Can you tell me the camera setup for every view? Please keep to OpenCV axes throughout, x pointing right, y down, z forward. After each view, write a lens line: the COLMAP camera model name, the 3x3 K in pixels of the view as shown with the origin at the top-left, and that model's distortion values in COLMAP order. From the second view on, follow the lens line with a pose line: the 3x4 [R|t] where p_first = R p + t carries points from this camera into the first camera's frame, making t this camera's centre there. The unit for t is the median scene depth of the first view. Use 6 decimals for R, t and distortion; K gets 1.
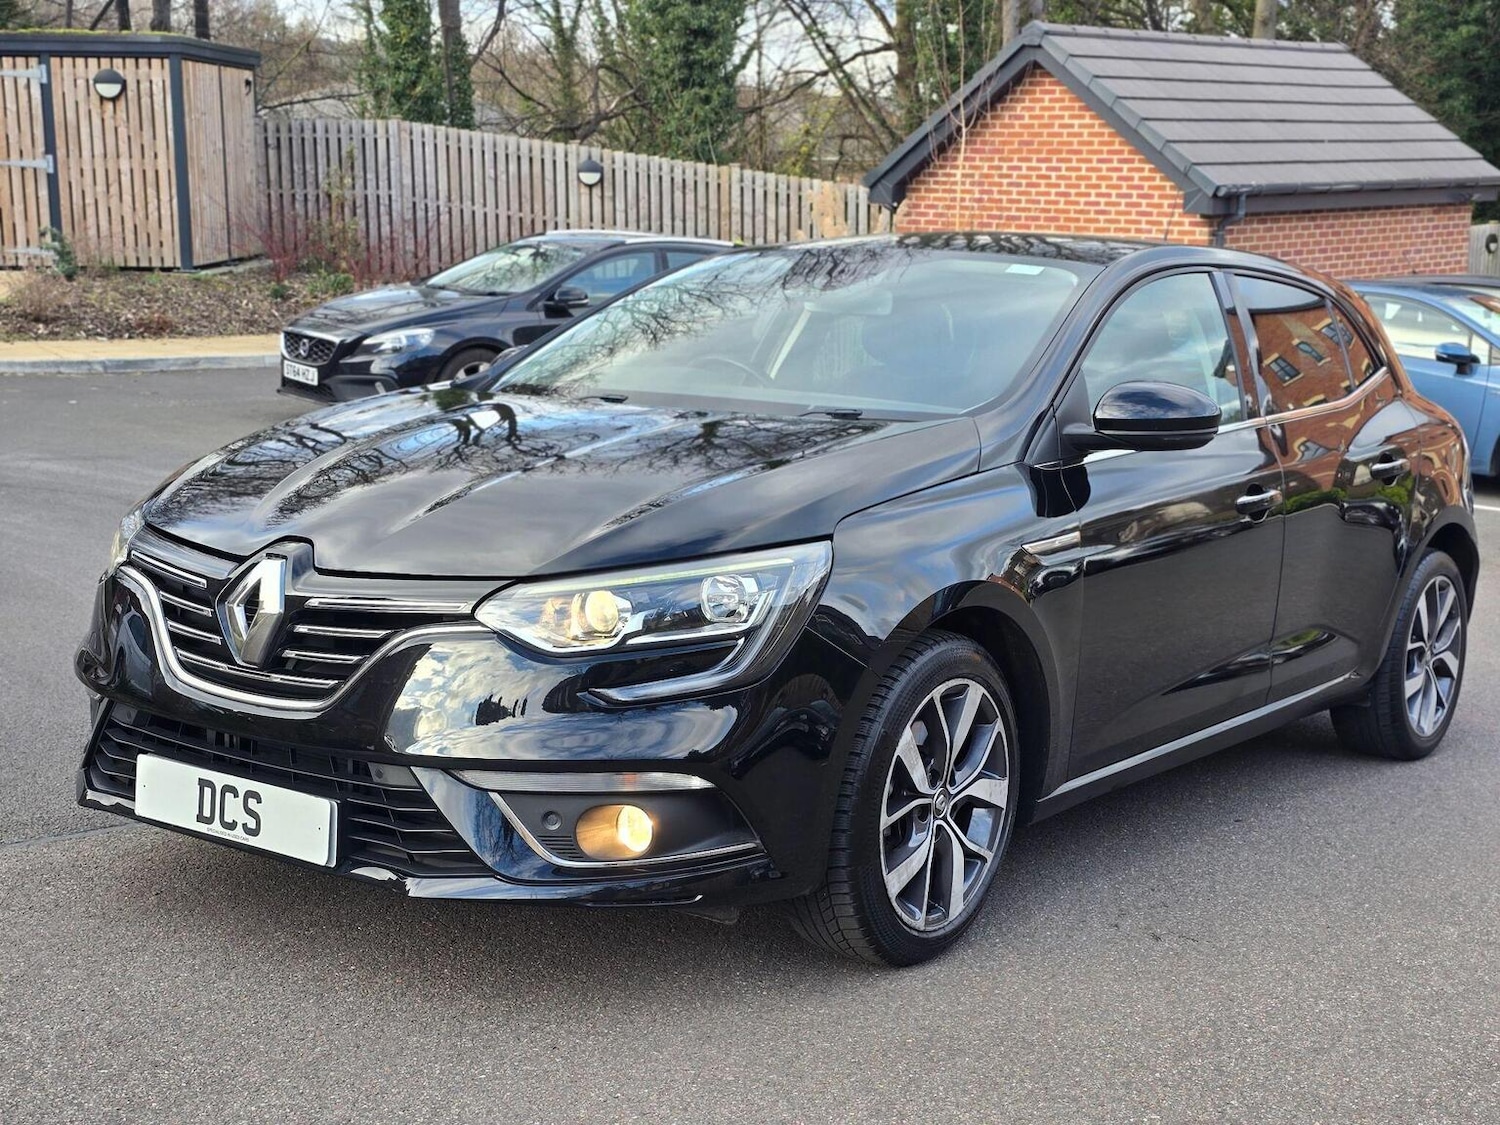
lens RADIAL K [[1989.5, 0, 798.7], [0, 1989.5, 575.7], [0, 0, 1]] dist [0.125431, -0.248630]
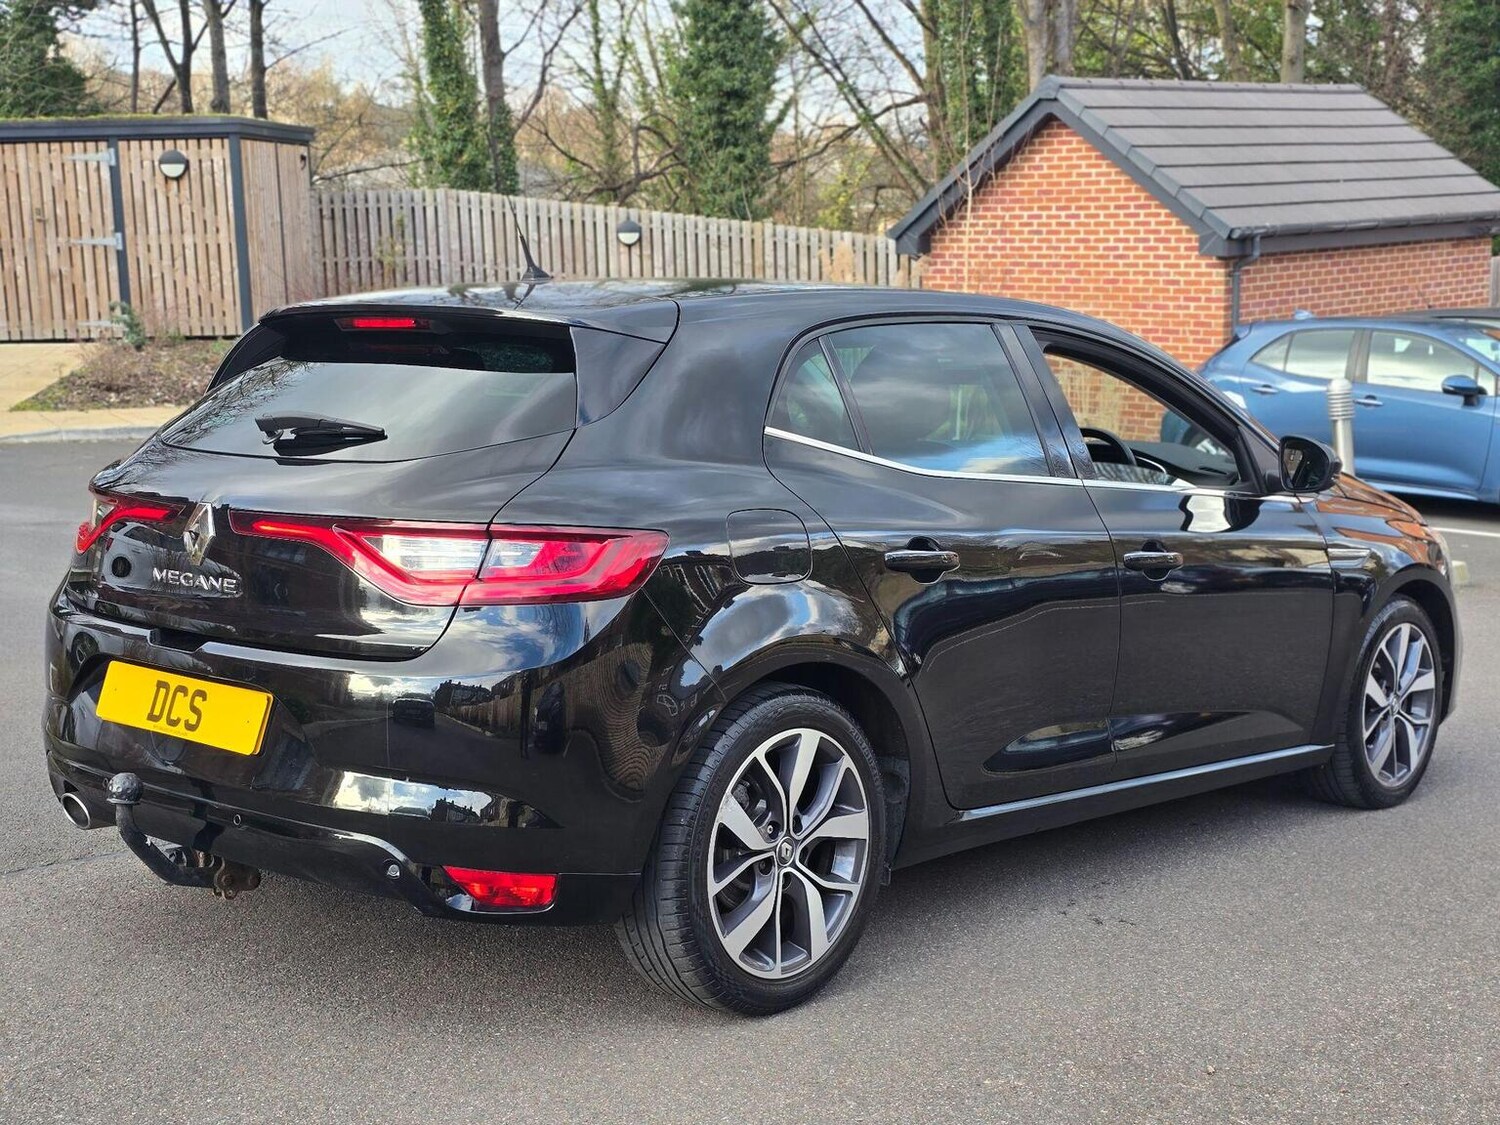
lens RADIAL K [[1974.5, 0, 751.2], [0, 1974.5, 562.7], [0, 0, 1]] dist [0.162678, -0.402925]
pose [[0.998502, -0.022232, -0.050000, 0.008252], [0.020812, 0.999370, -0.028749, 0.001250], [0.050608, 0.027665, 0.998335, -0.025328]]
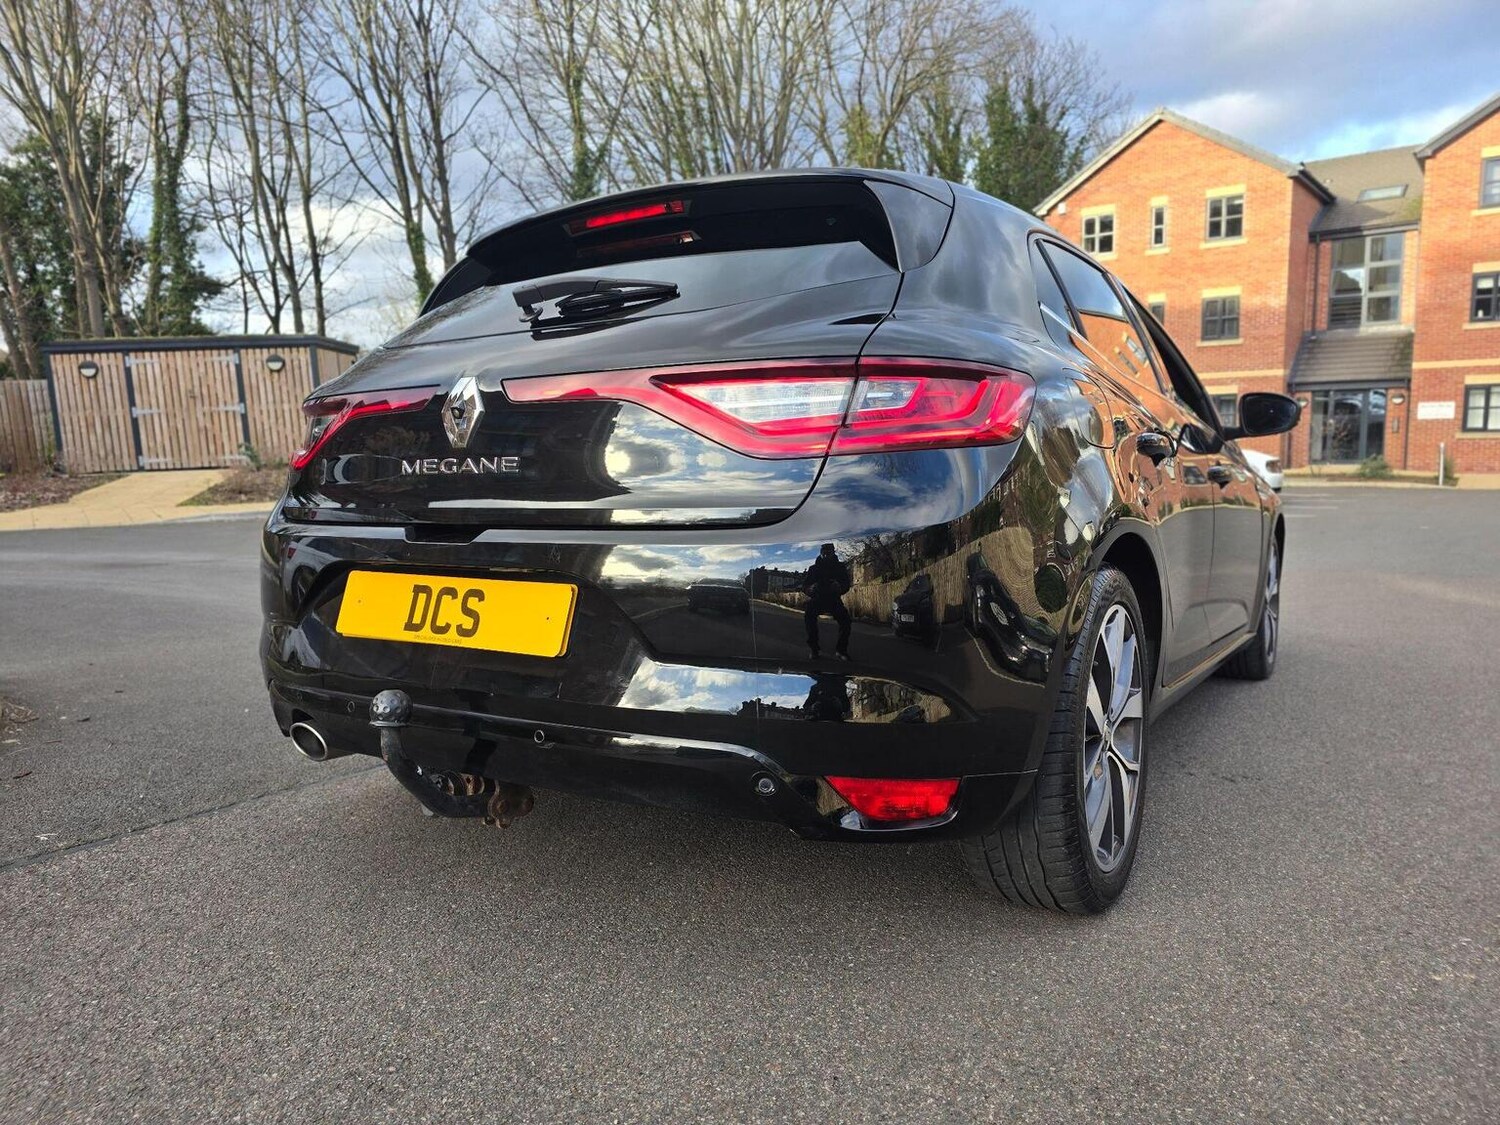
lens RADIAL K [[1003.6, 0, 750.0], [0, 1003.6, 562.5], [0, 0, 1]] dist [0.053524, -0.045966]
pose [[0.991483, -0.063959, 0.113451, -0.037078], [0.070192, 0.996187, -0.051819, 0.009800], [-0.109704, 0.059340, 0.992191, 0.069753]]
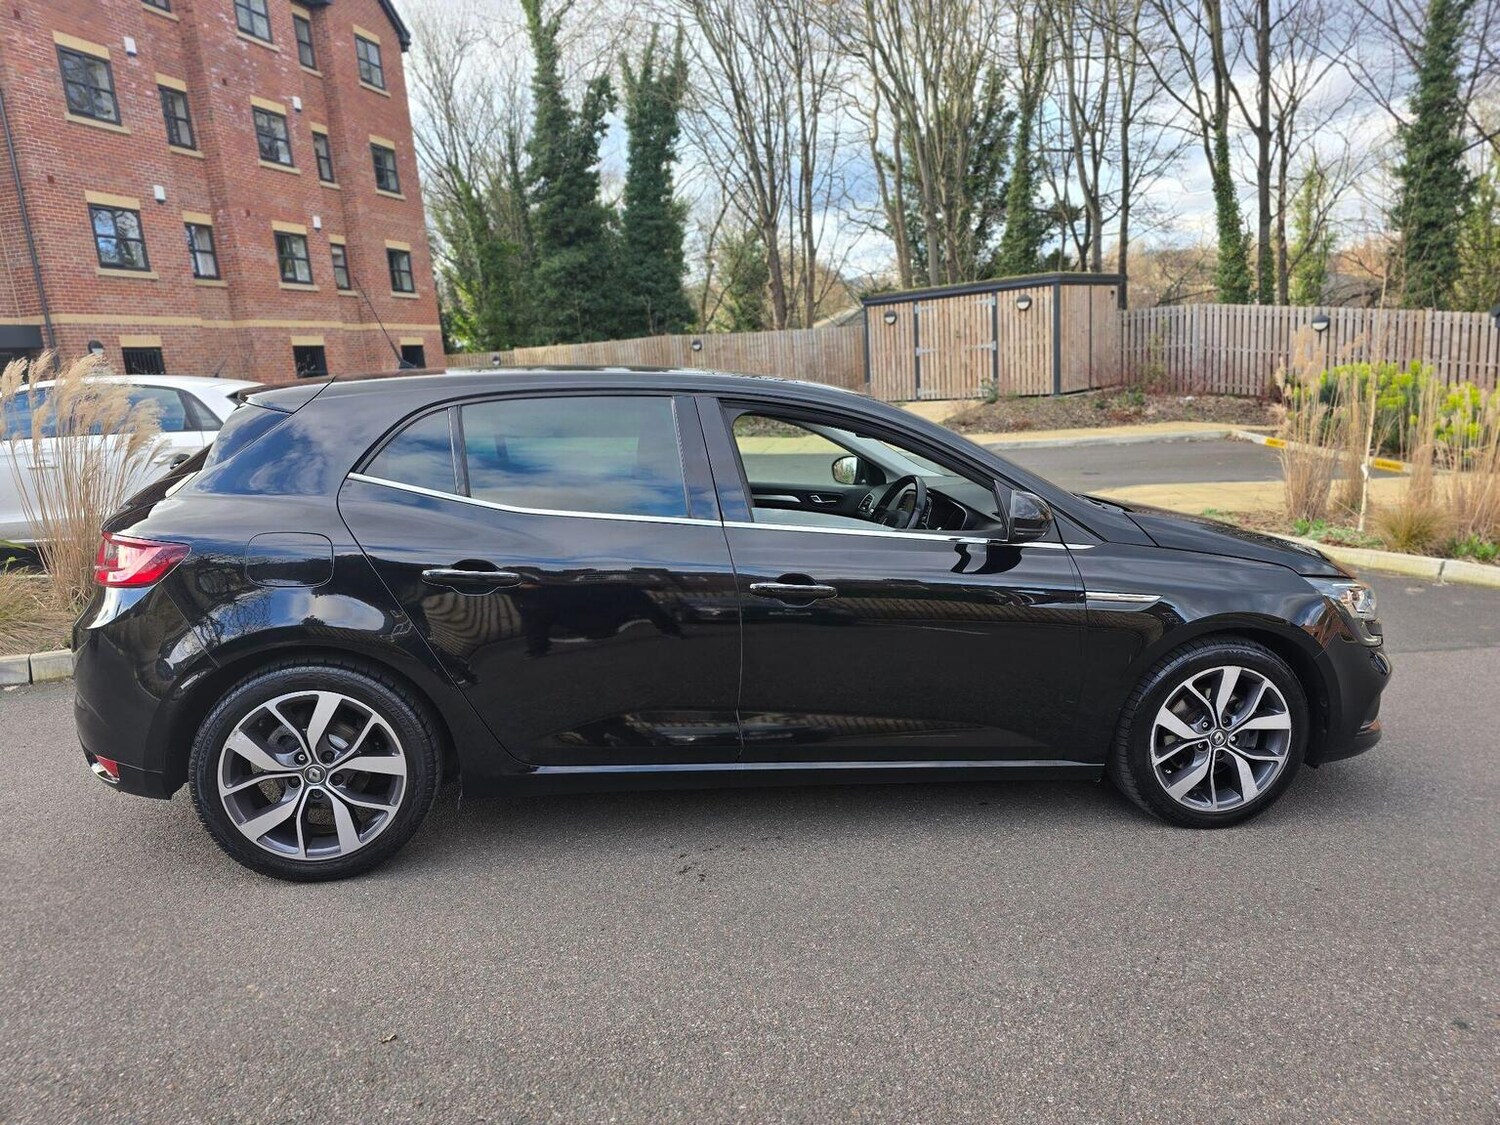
lens RADIAL K [[1003.5, 0, 758.9], [0, 1003.5, 561.5], [0, 0, 1]] dist [0.053087, -0.041907]
pose [[0.751786, 0.069878, -0.655695, 0.126991], [-0.060098, 0.997492, 0.037399, -0.013124], [0.656663, 0.011290, 0.754099, 0.092465]]
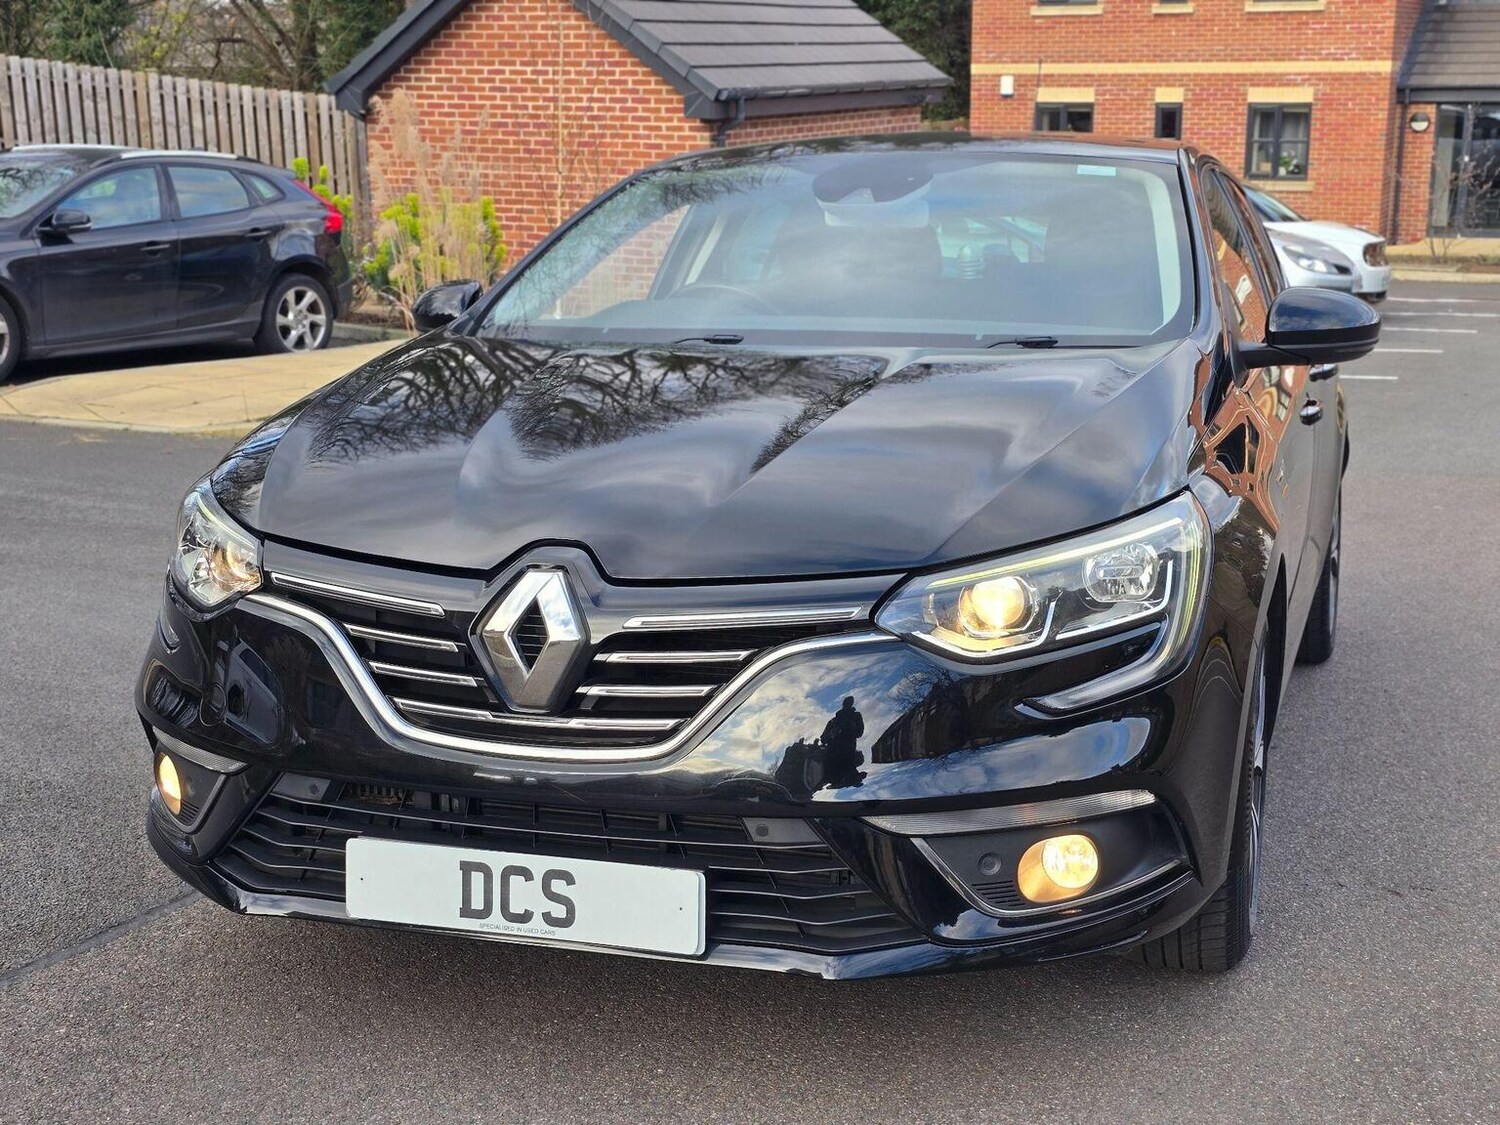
lens RADIAL K [[1987.7, 0, 776.6], [0, 1987.7, 569.9], [0, 0, 1]] dist [0.124517, -0.237215]
pose [[0.949781, -0.087029, 0.300570, -0.067335], [0.074570, 0.995822, 0.052703, -0.007034], [-0.303901, -0.027643, 0.952303, 0.039075]]
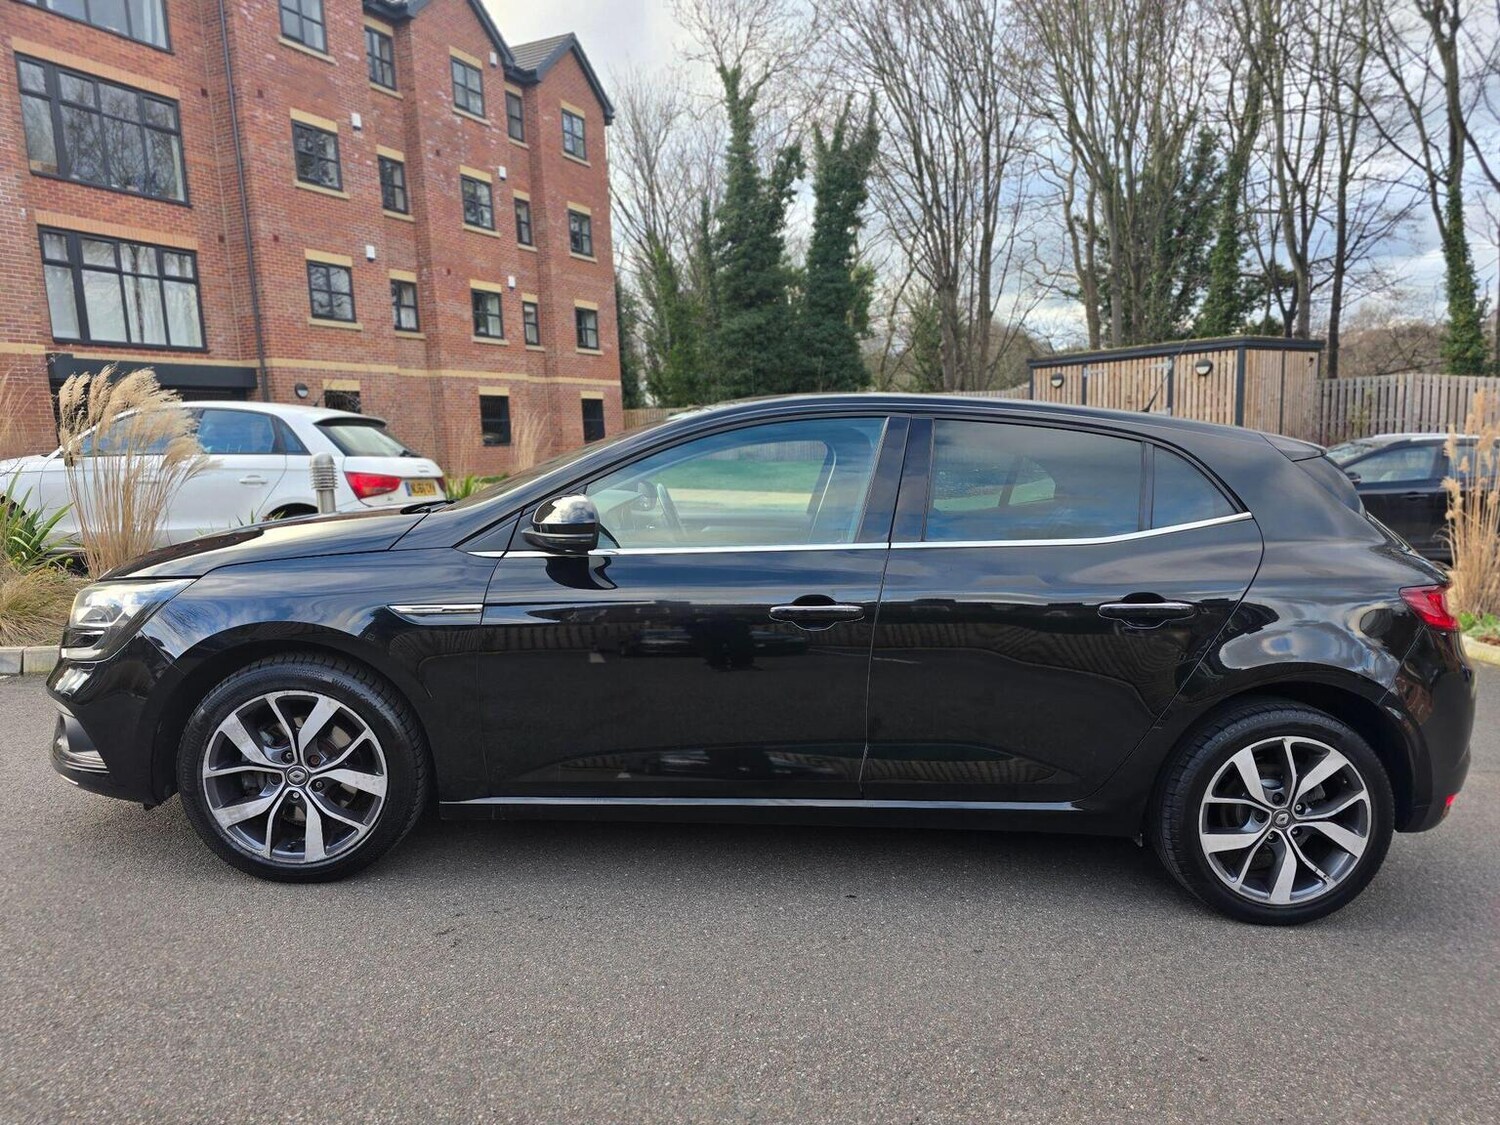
lens RADIAL K [[1003.2, 0, 761.1], [0, 1003.2, 574.8], [0, 0, 1]] dist [0.057088, -0.045271]
pose [[0.614255, 0.079121, -0.785131, 0.146903], [-0.122065, 0.992512, 0.004520, -0.012836], [0.779610, 0.093061, 0.619313, 0.139578]]
